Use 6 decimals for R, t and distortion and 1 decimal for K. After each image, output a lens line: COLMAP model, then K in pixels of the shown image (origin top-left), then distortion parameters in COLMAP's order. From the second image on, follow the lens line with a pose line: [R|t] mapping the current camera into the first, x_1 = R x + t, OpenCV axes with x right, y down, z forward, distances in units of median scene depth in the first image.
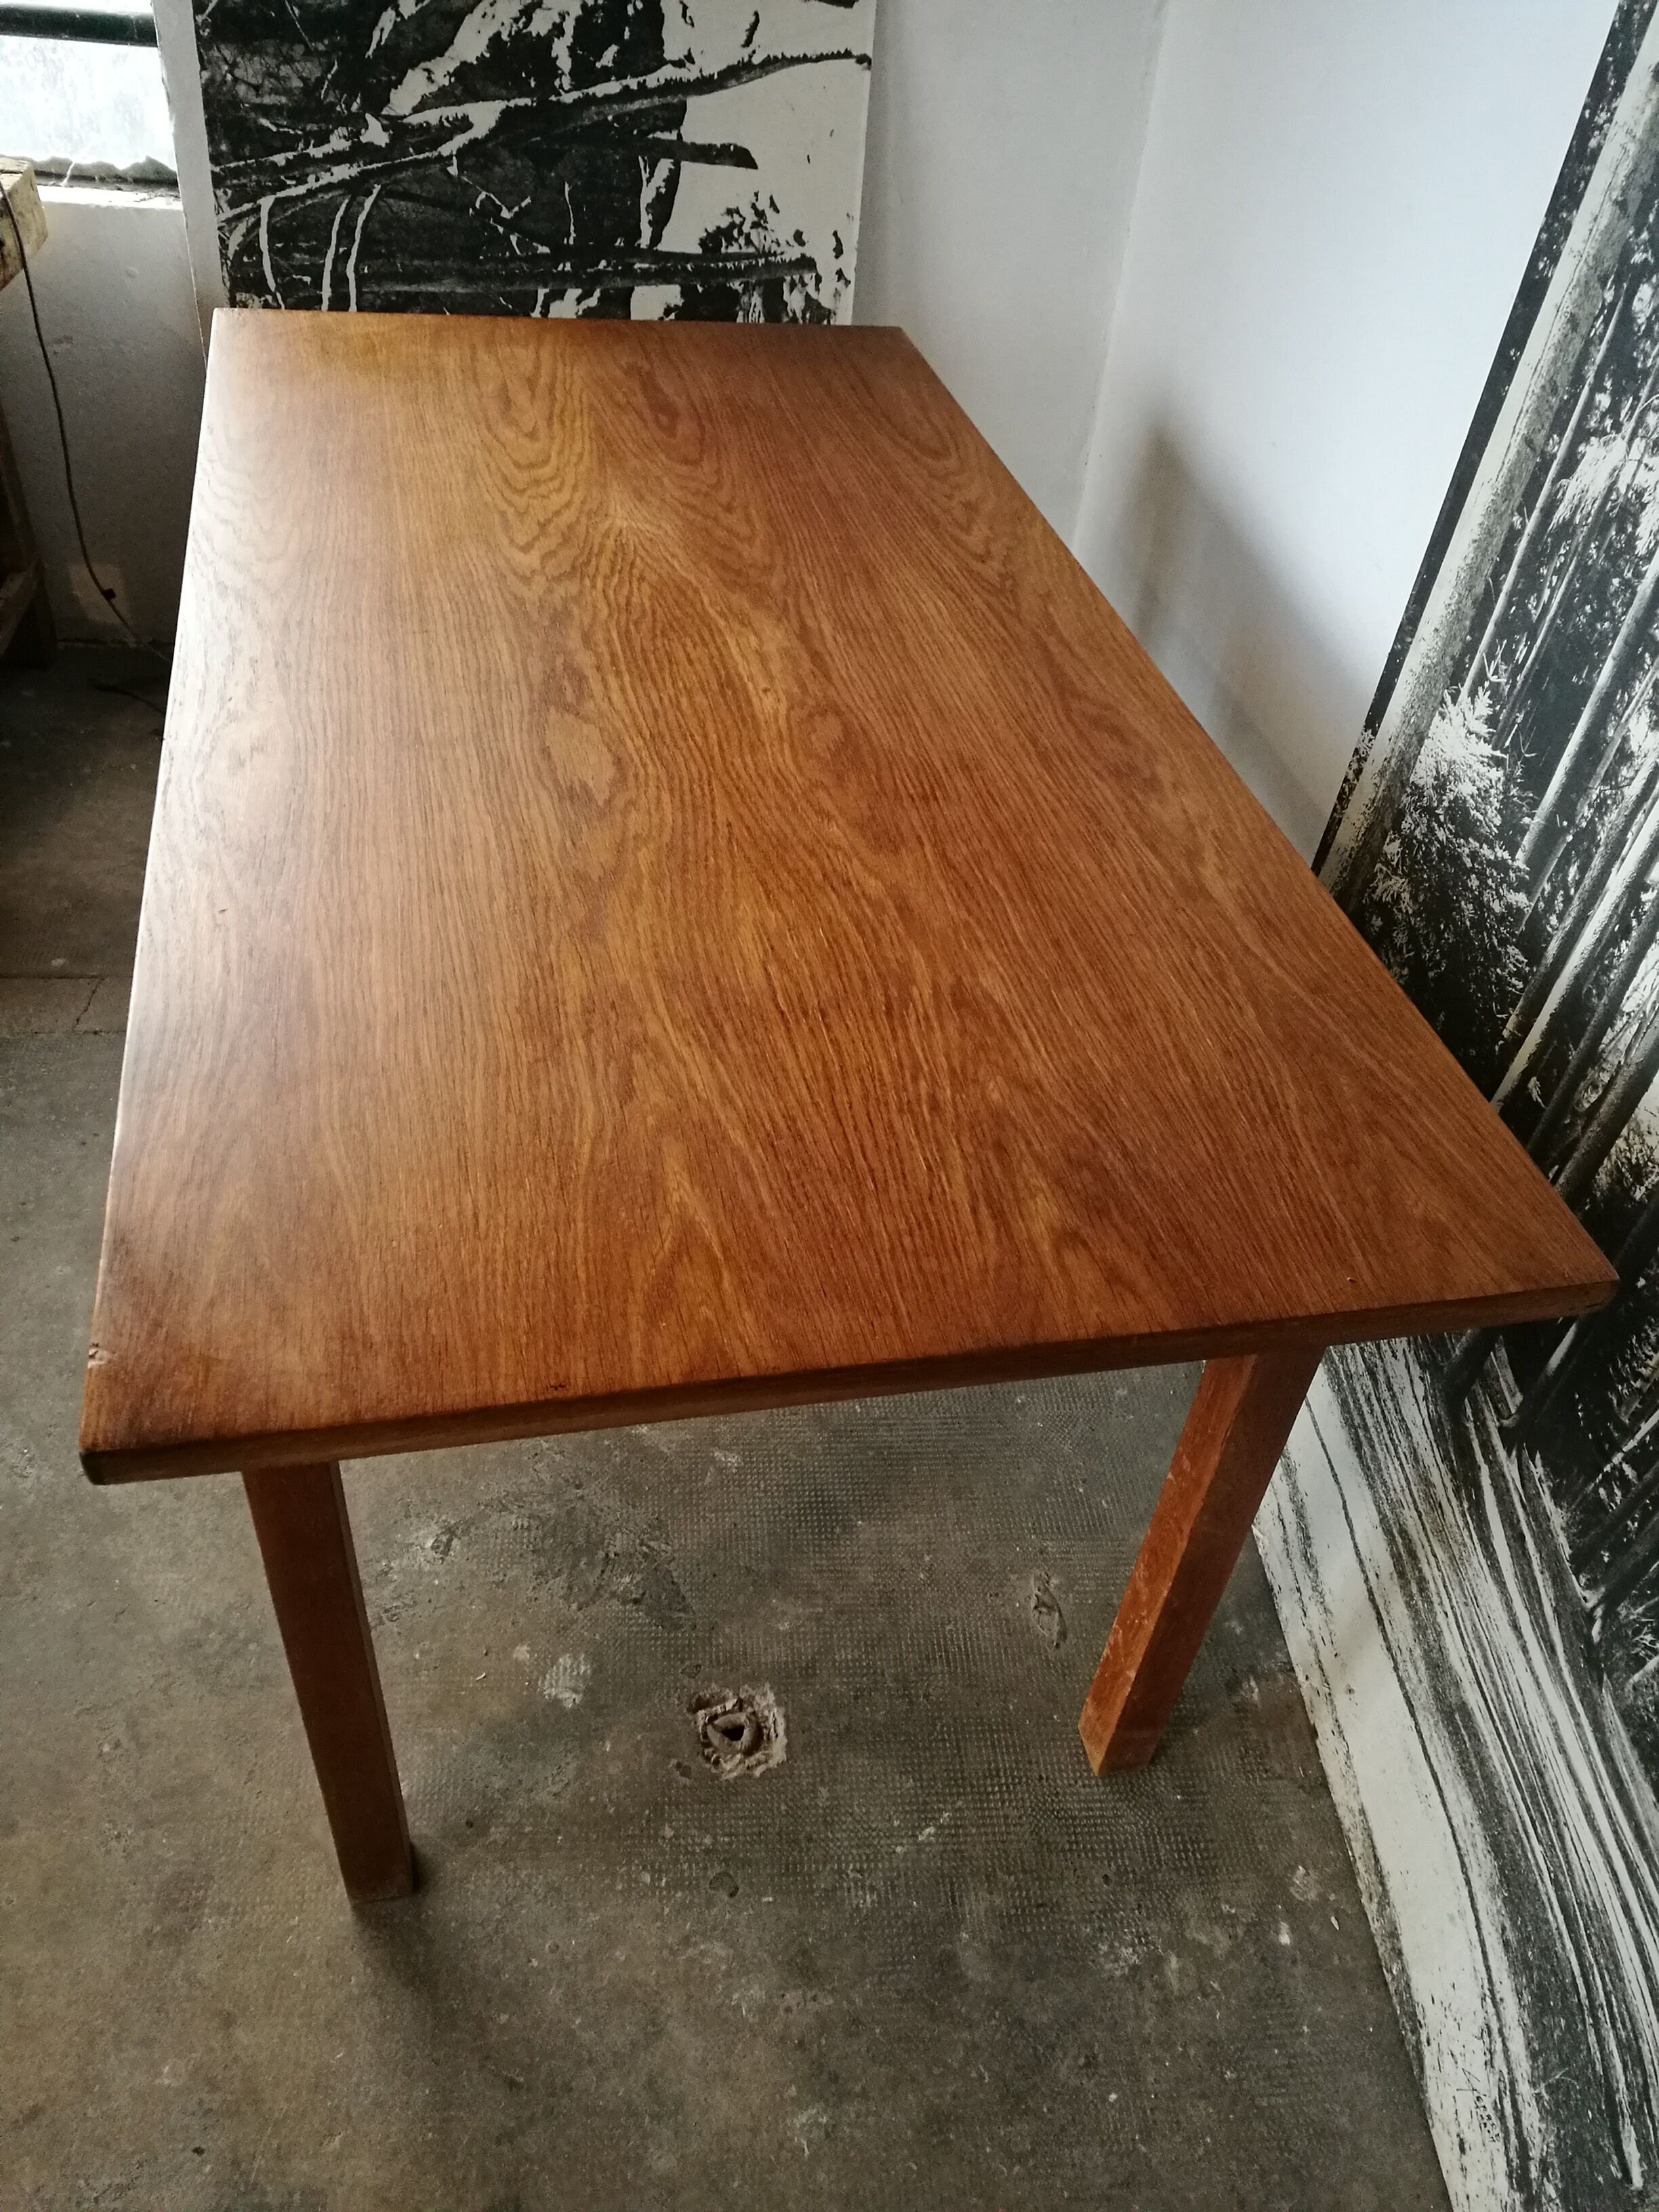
lens RADIAL K [[1755.0, 0, 816.7], [0, 1755.0, 1123.6], [0, 0, 1]] dist [-0.030925, 0.056417]
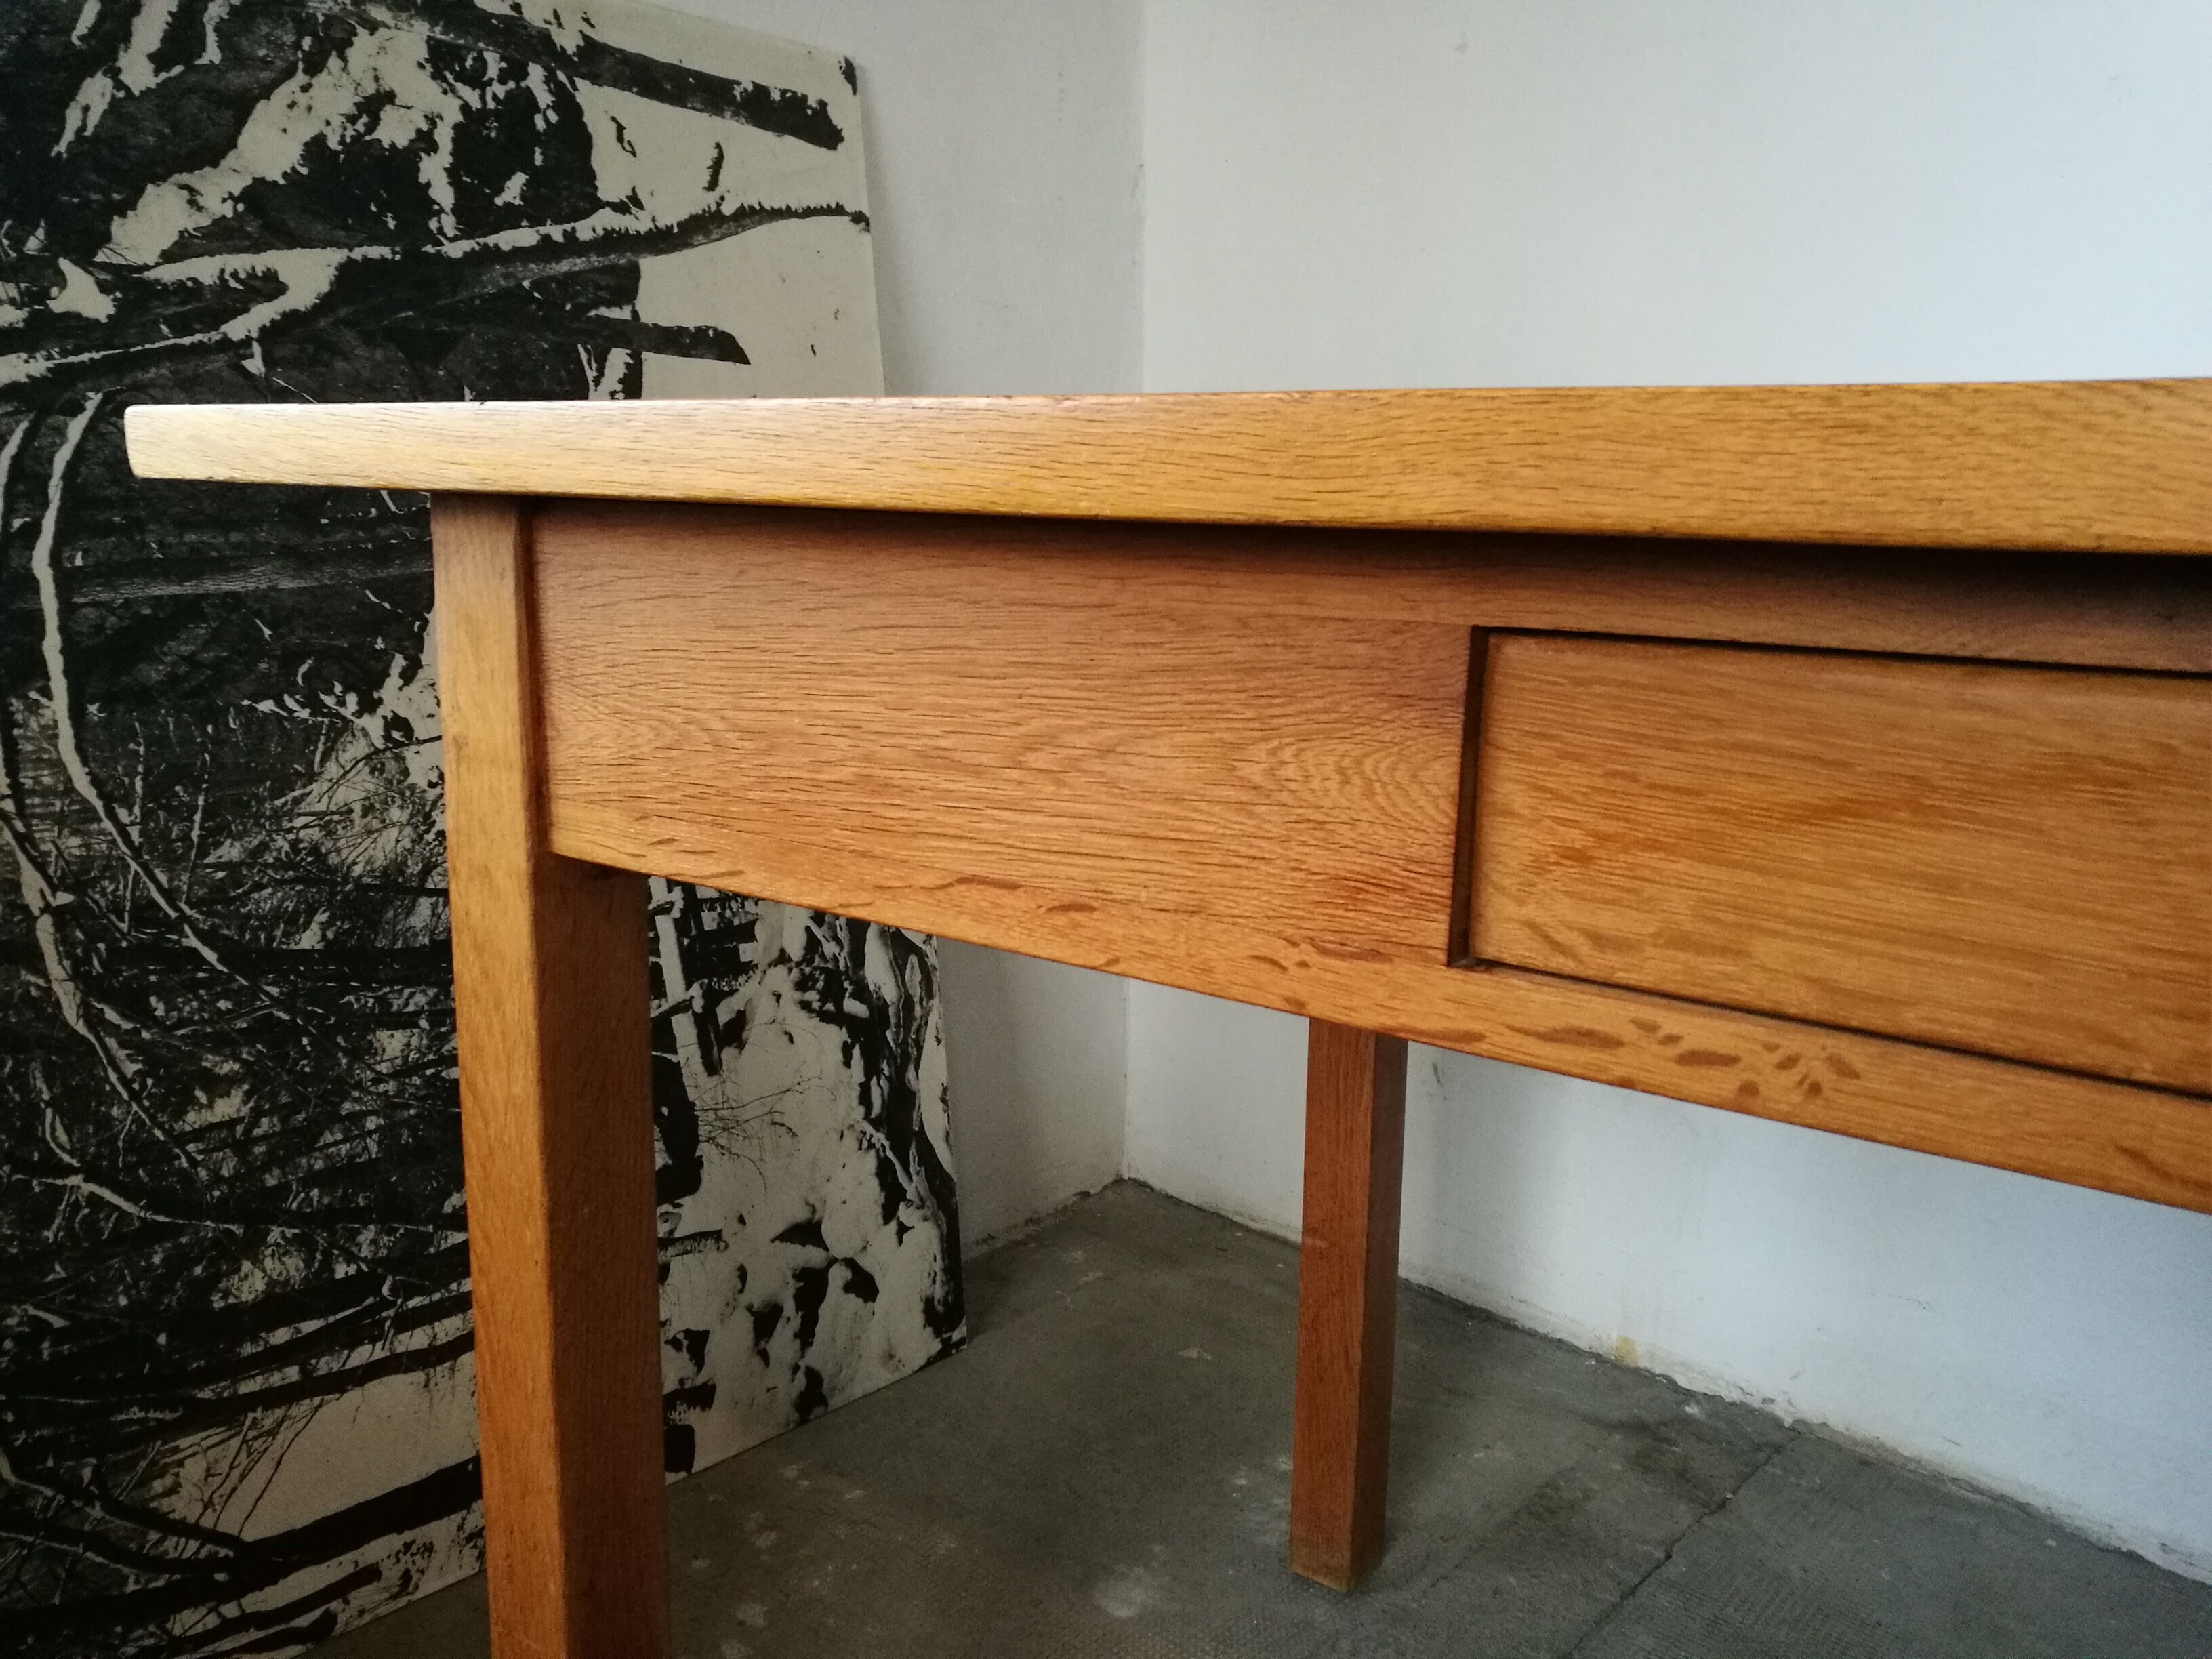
lens RADIAL K [[1755.0, 0, 1109.0], [0, 1755.0, 834.2], [0, 0, 1]] dist [-0.030925, 0.056417]
pose [[0.745367, -0.196445, 0.637054, -0.377837], [0.472163, 0.830170, -0.296445, -0.170769], [-0.470628, 0.521754, 0.711535, 0.606286]]
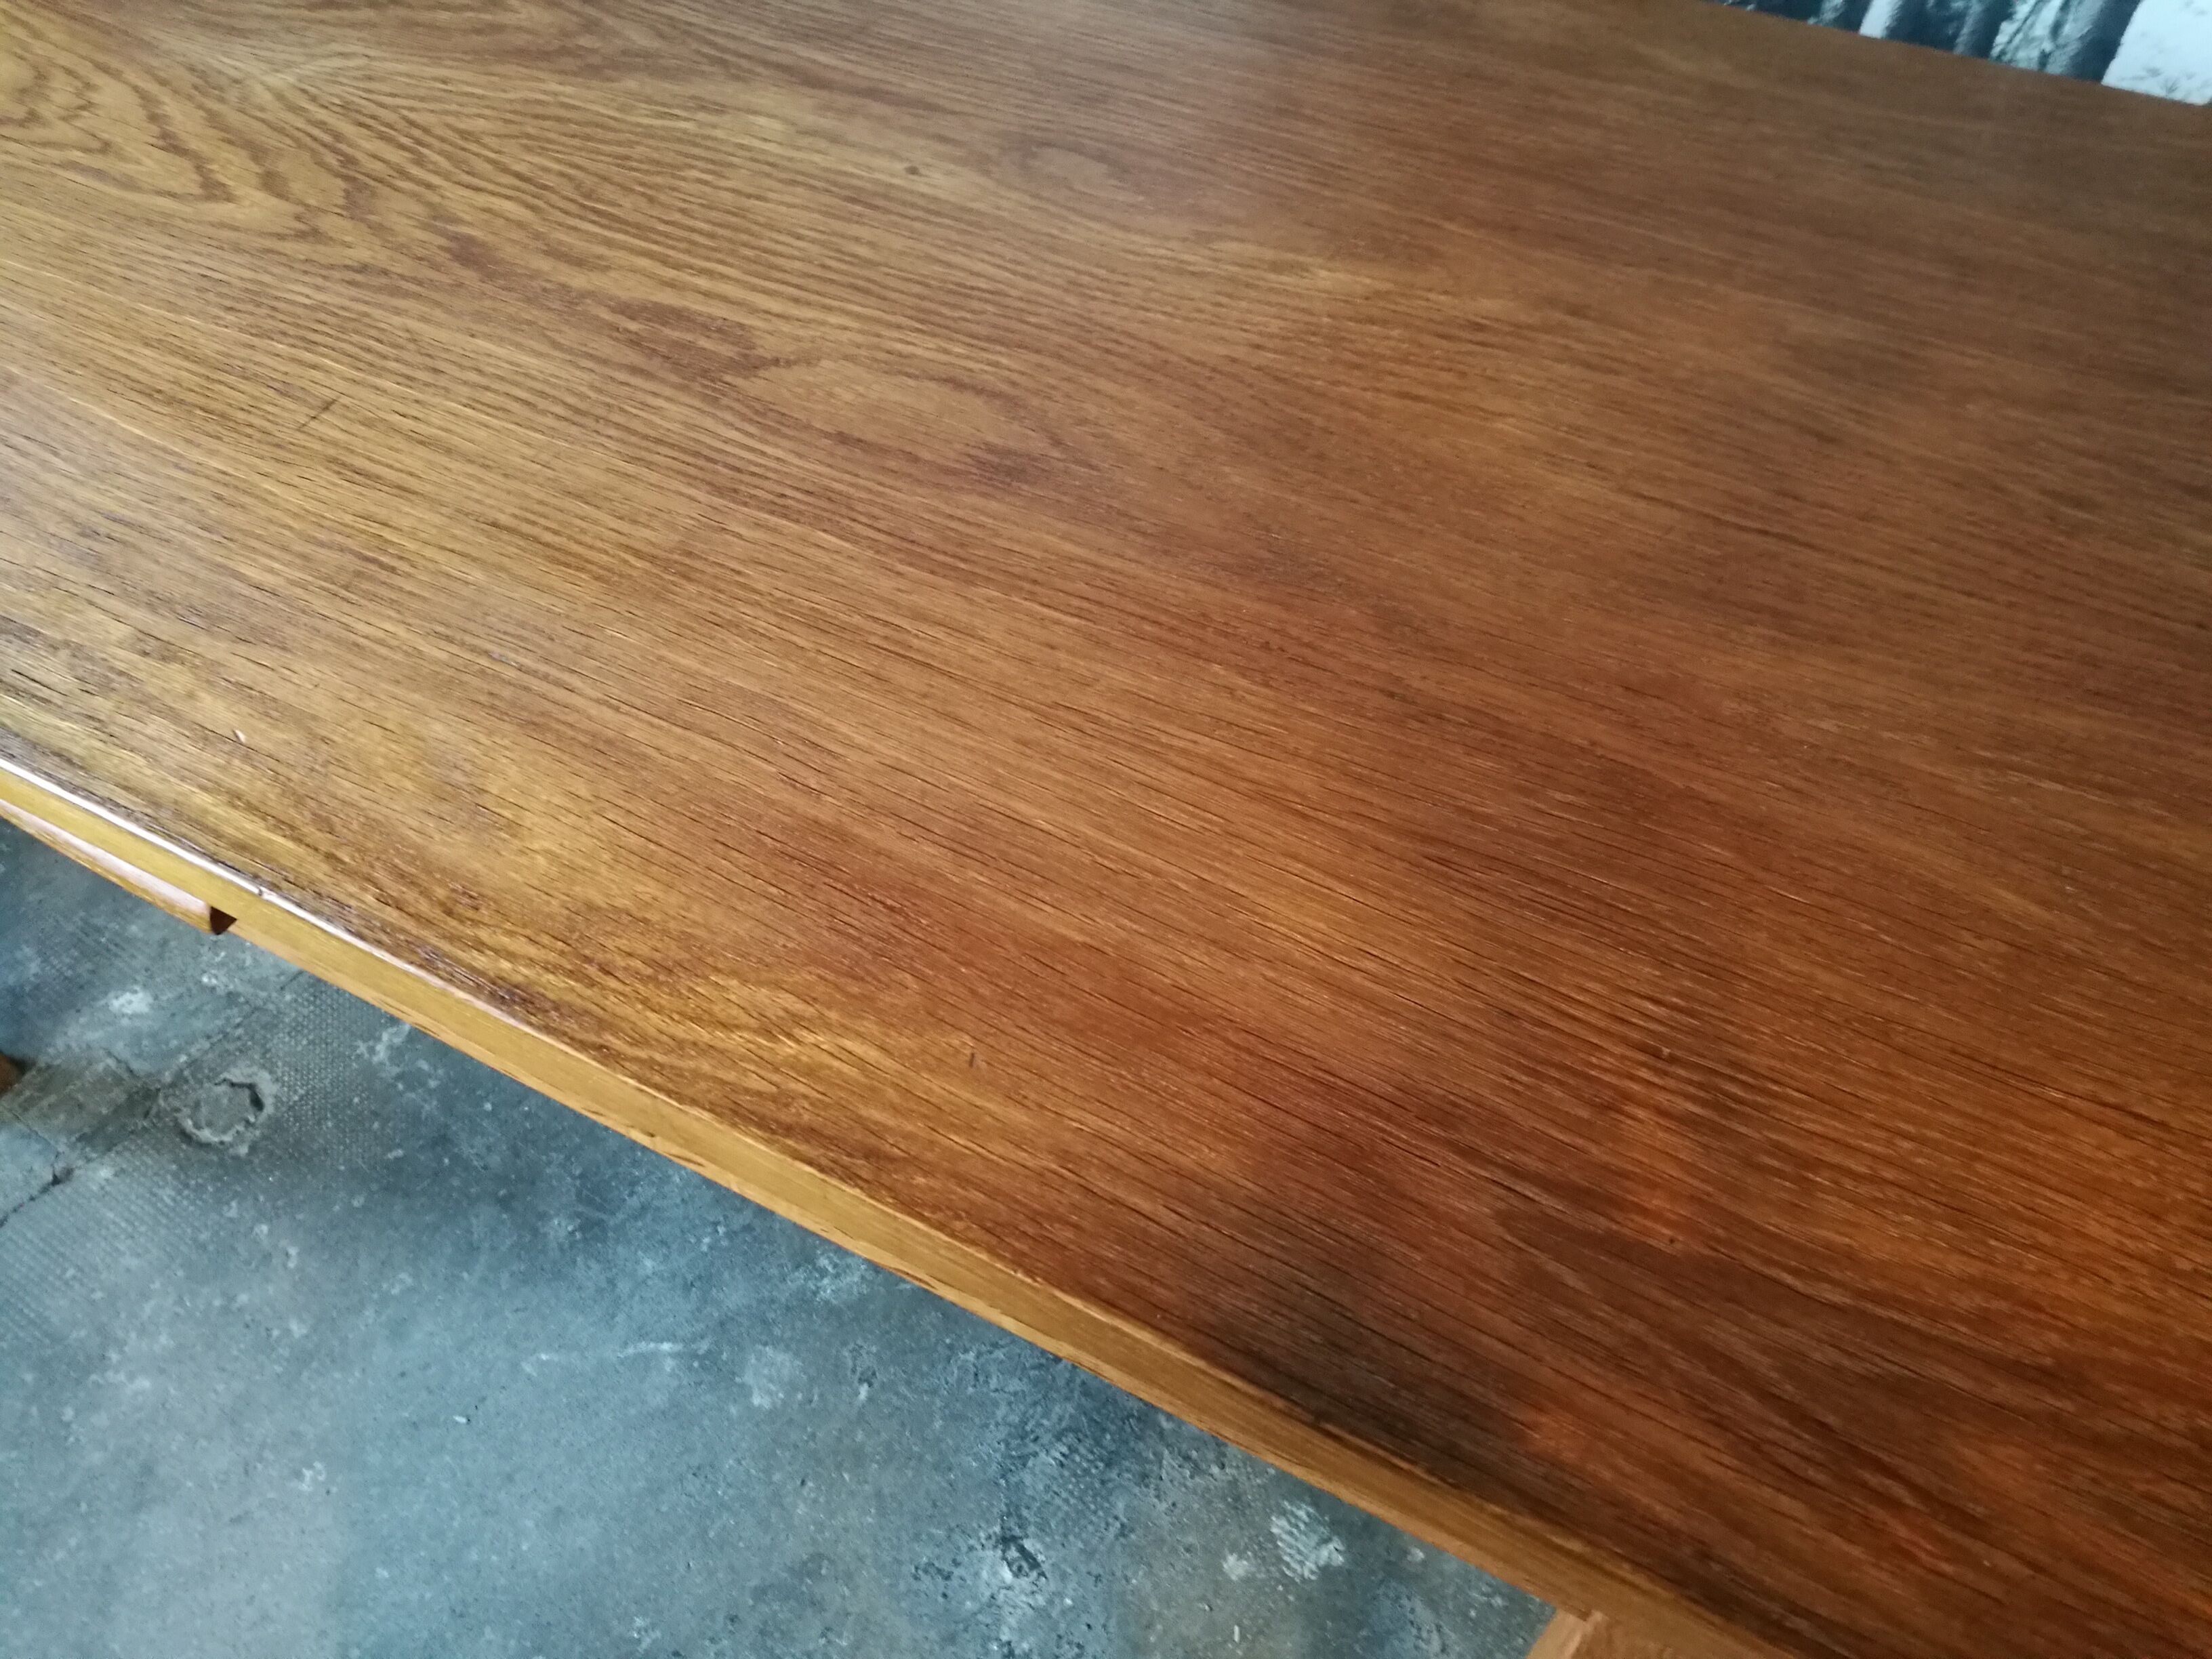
lens RADIAL K [[1755.0, 0, 1109.8], [0, 1755.0, 831.2], [0, 0, 1]] dist [-0.030925, 0.056417]
pose [[0.646463, -0.633780, 0.424746, -0.229183], [0.544836, 0.773211, 0.324497, -0.142779], [-0.534078, 0.021642, 0.845158, 0.296280]]
